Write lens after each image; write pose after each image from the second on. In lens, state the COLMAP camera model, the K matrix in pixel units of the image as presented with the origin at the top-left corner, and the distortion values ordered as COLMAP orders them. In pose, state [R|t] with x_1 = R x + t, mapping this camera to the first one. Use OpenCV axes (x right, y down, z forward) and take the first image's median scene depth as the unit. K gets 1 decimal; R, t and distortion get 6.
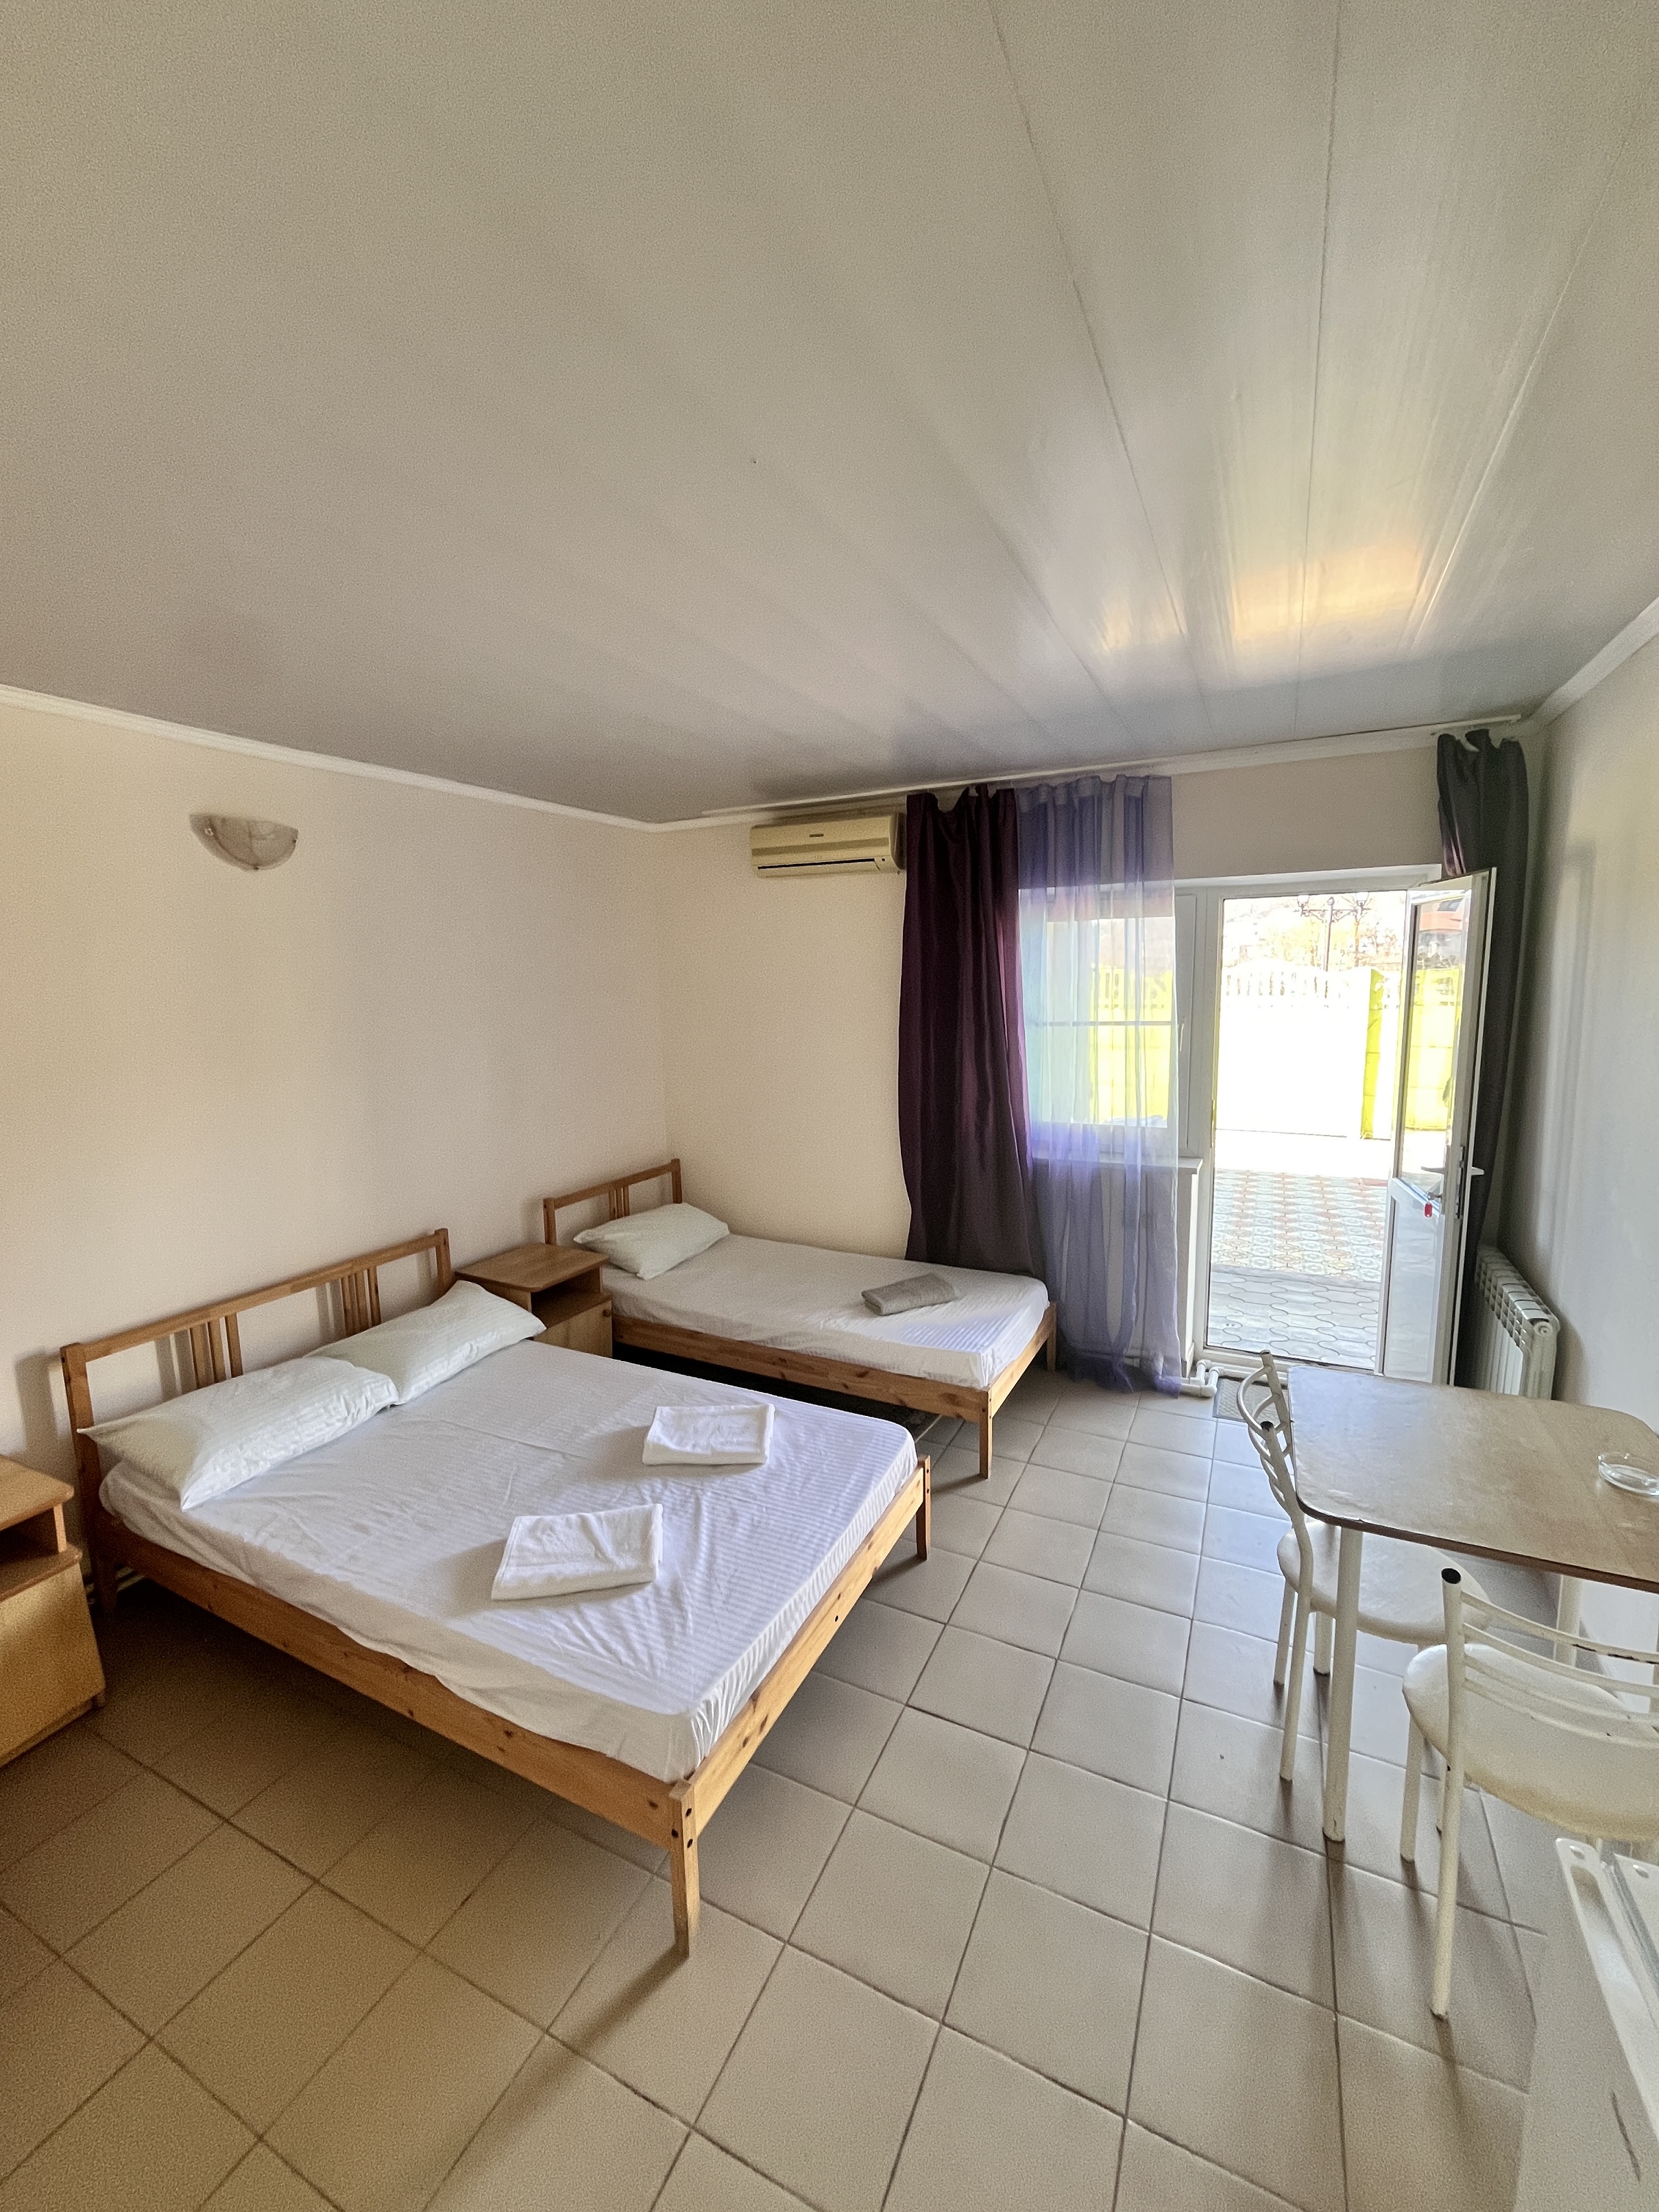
lens RADIAL K [[897.2, 0, 826.1], [0, 897.2, 1101.2], [0, 0, 1]] dist [-0.002852, 0.000637]
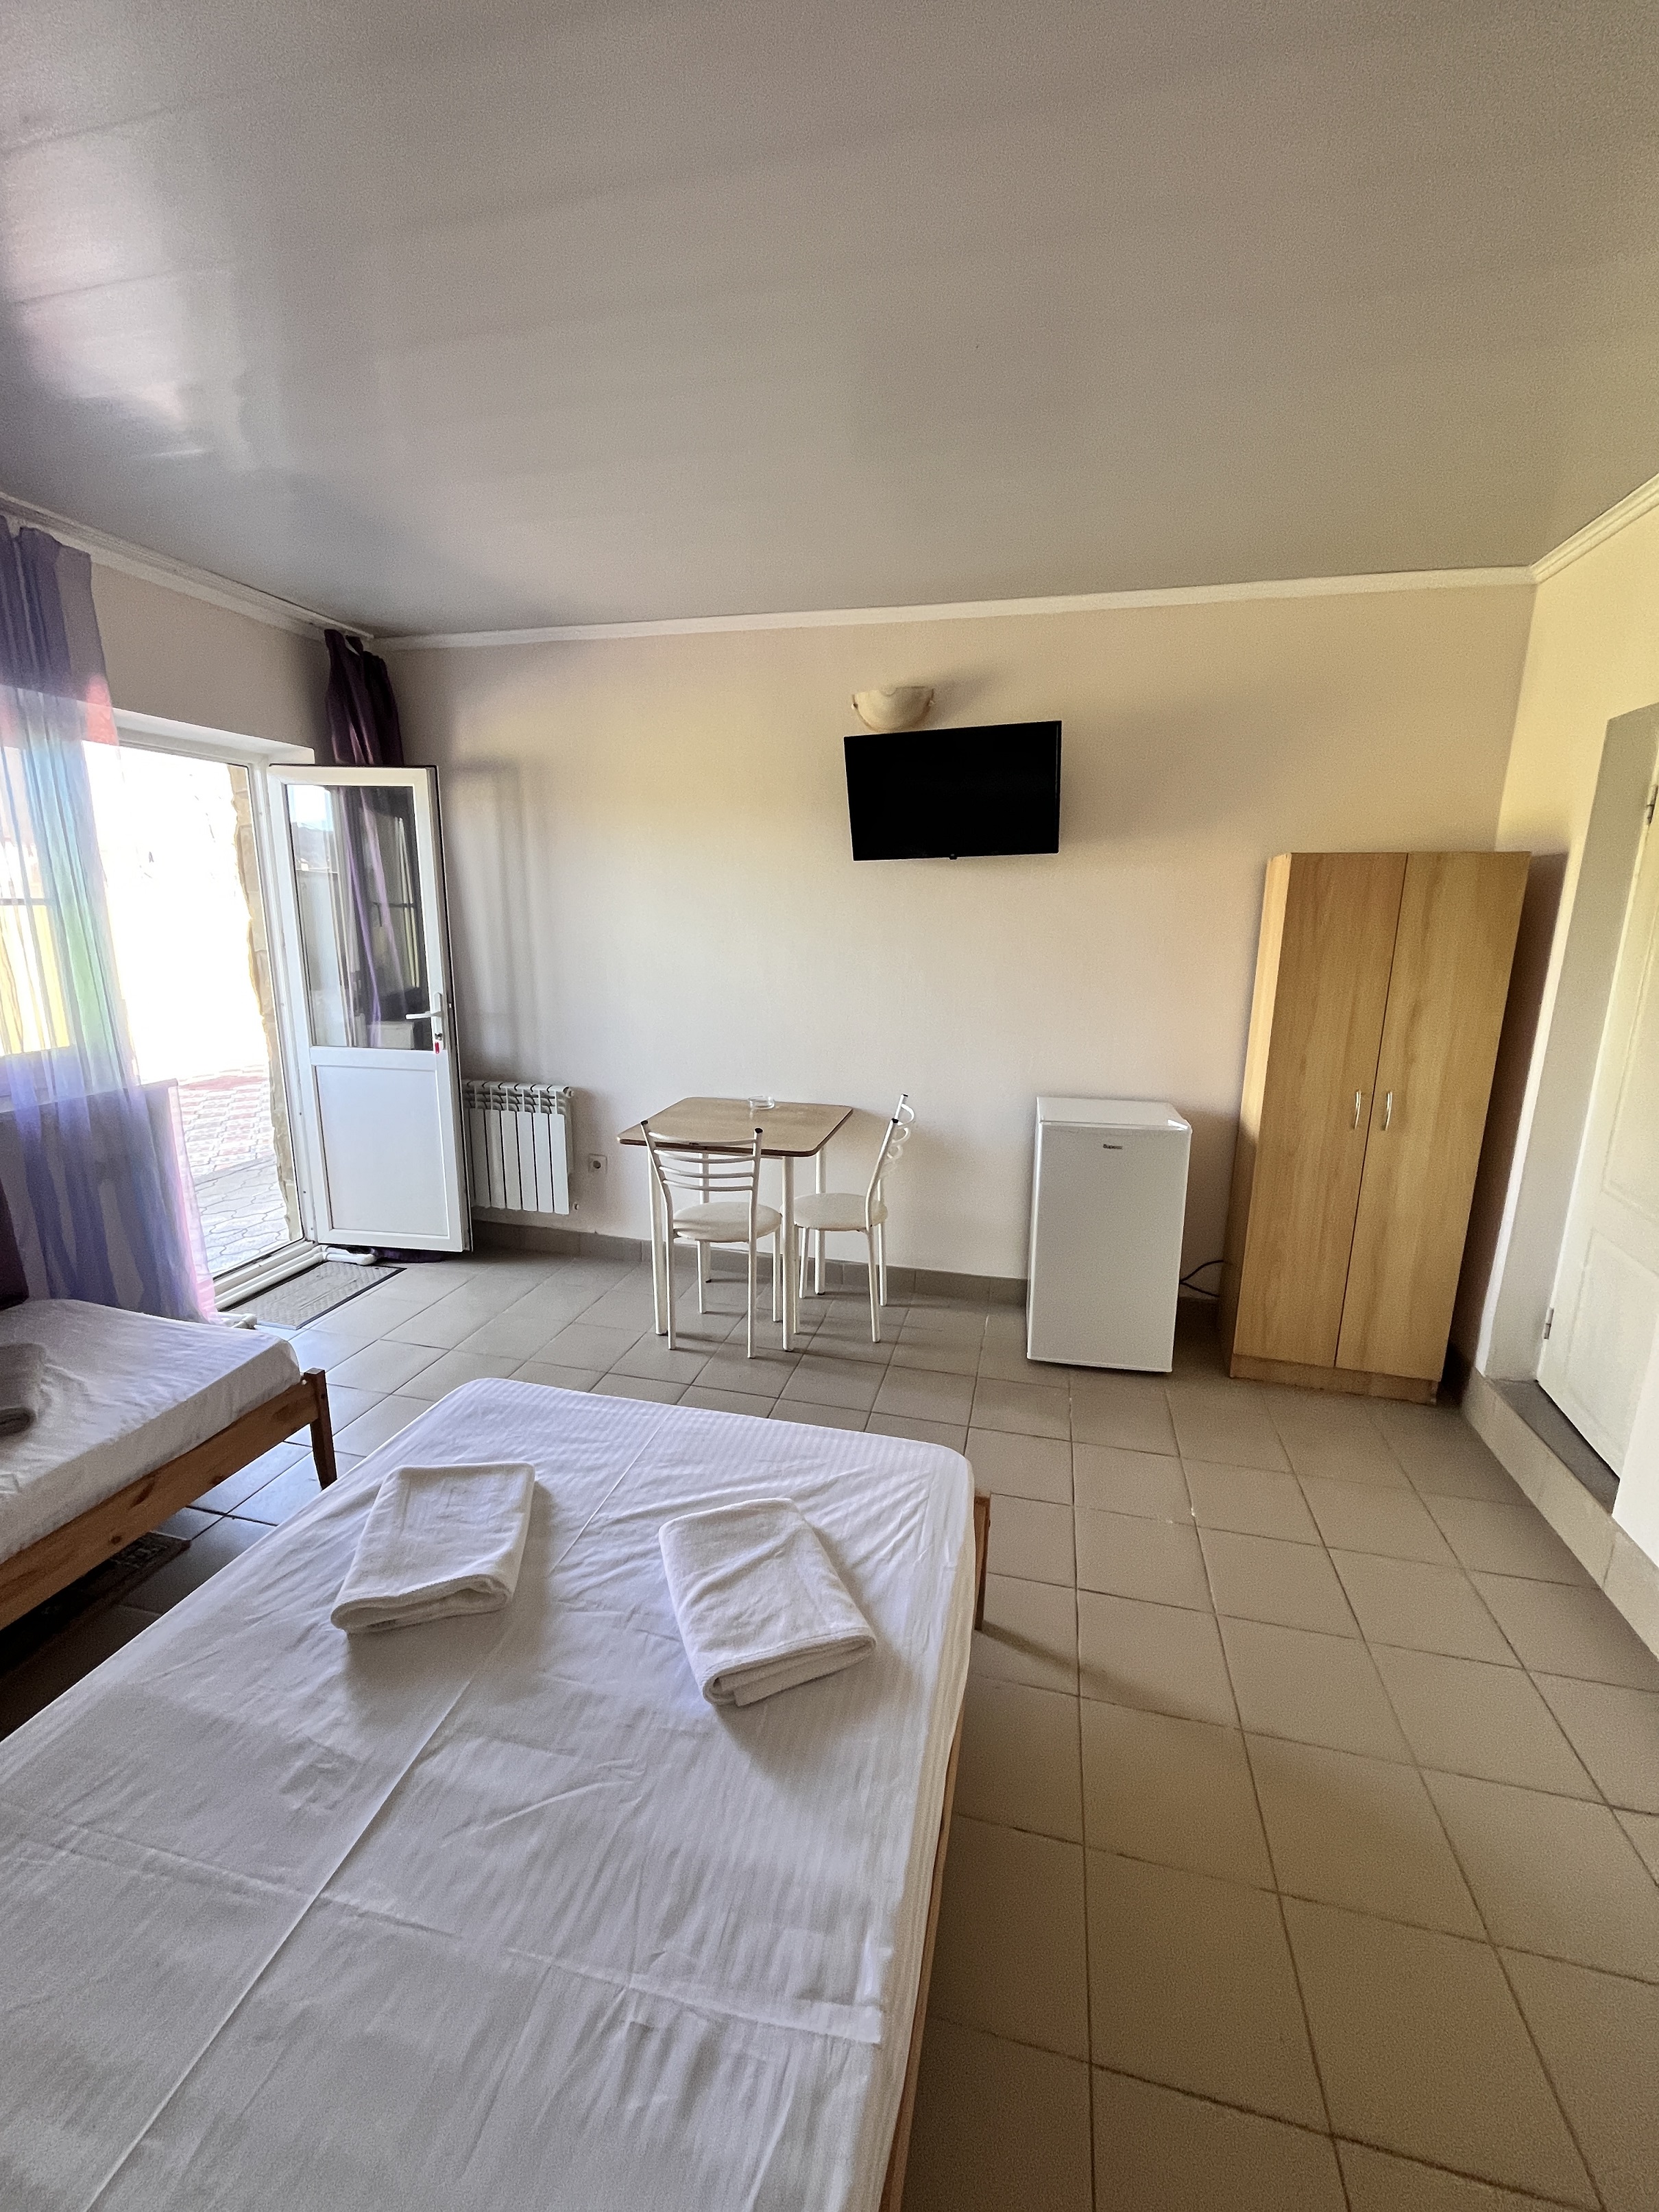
lens RADIAL K [[897.2, 0, 823.3], [0, 897.2, 1097.2], [0, 0, 1]] dist [-0.002852, 0.000637]
pose [[-0.207789, -0.191463, 0.959253, -0.645626], [0.130680, 0.966433, 0.221203, -0.014236], [-0.969405, 0.171318, -0.175794, 0.737453]]
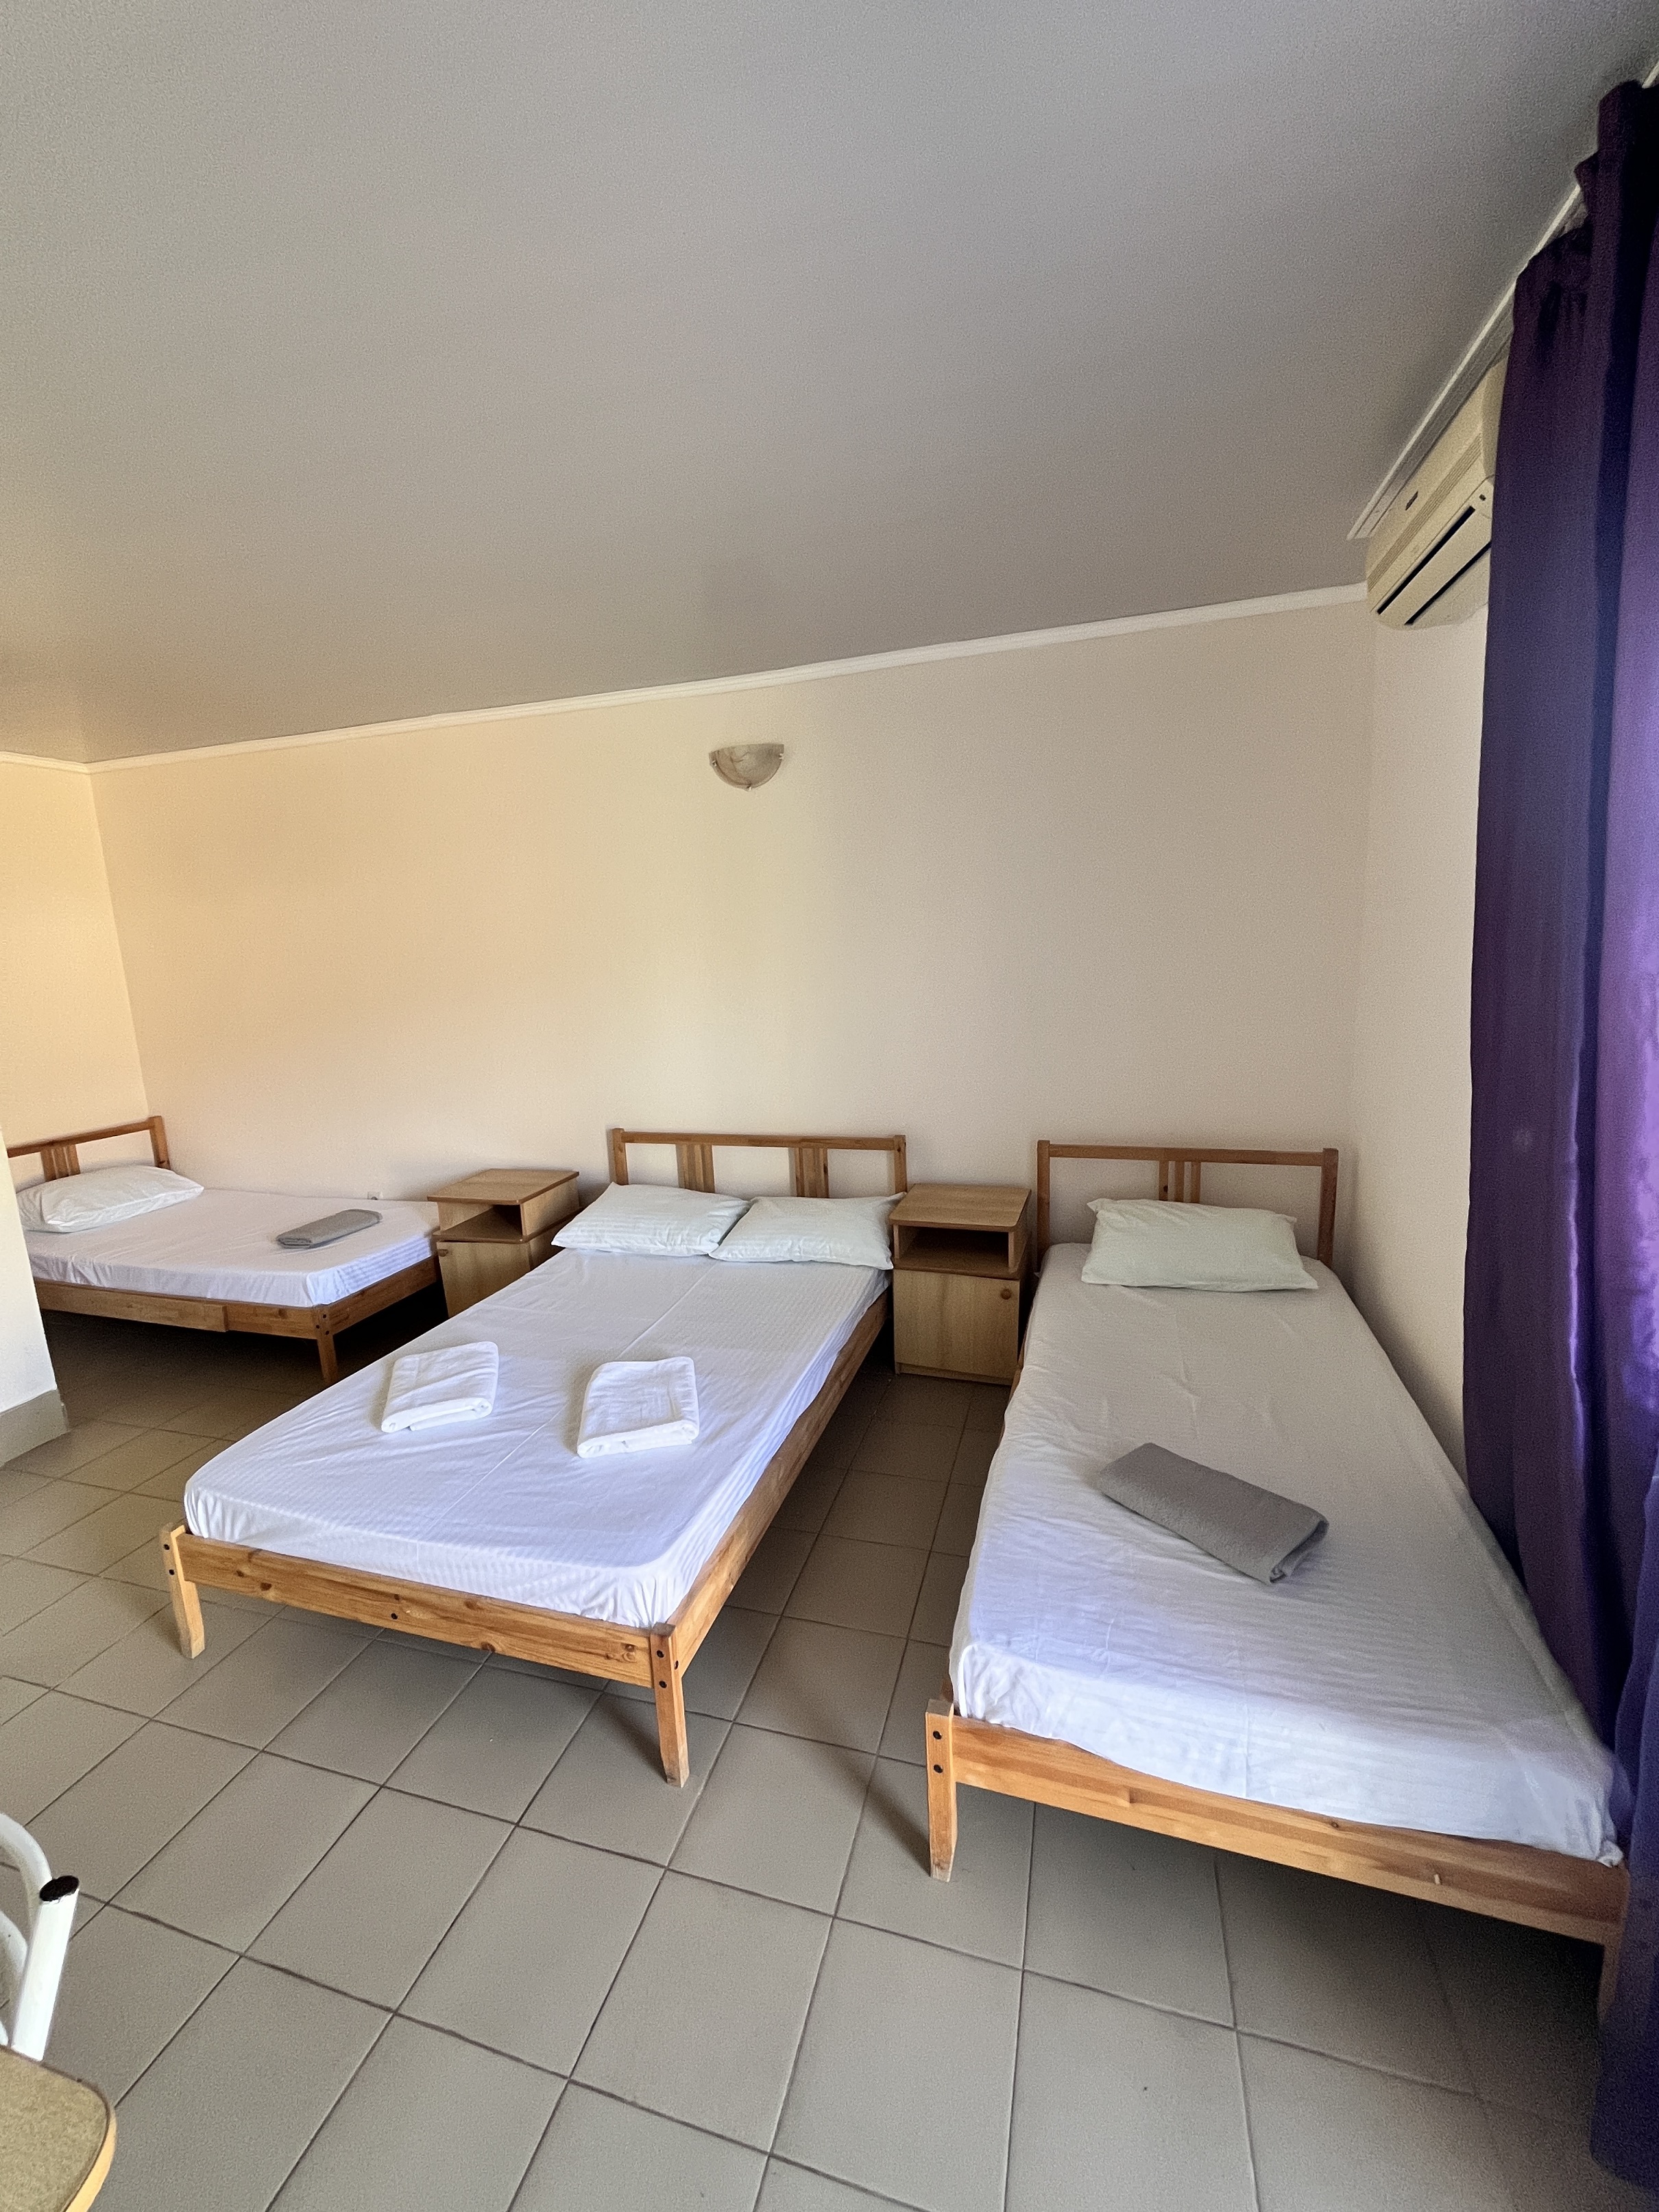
lens RADIAL K [[897.2, 0, 825.5], [0, 897.2, 1098.0], [0, 0, 1]] dist [-0.002852, 0.000637]
pose [[0.161411, 0.182092, -0.969943, 0.605636], [-0.096473, 0.981035, 0.168120, -0.064515], [0.982161, 0.066437, 0.175916, 0.916043]]
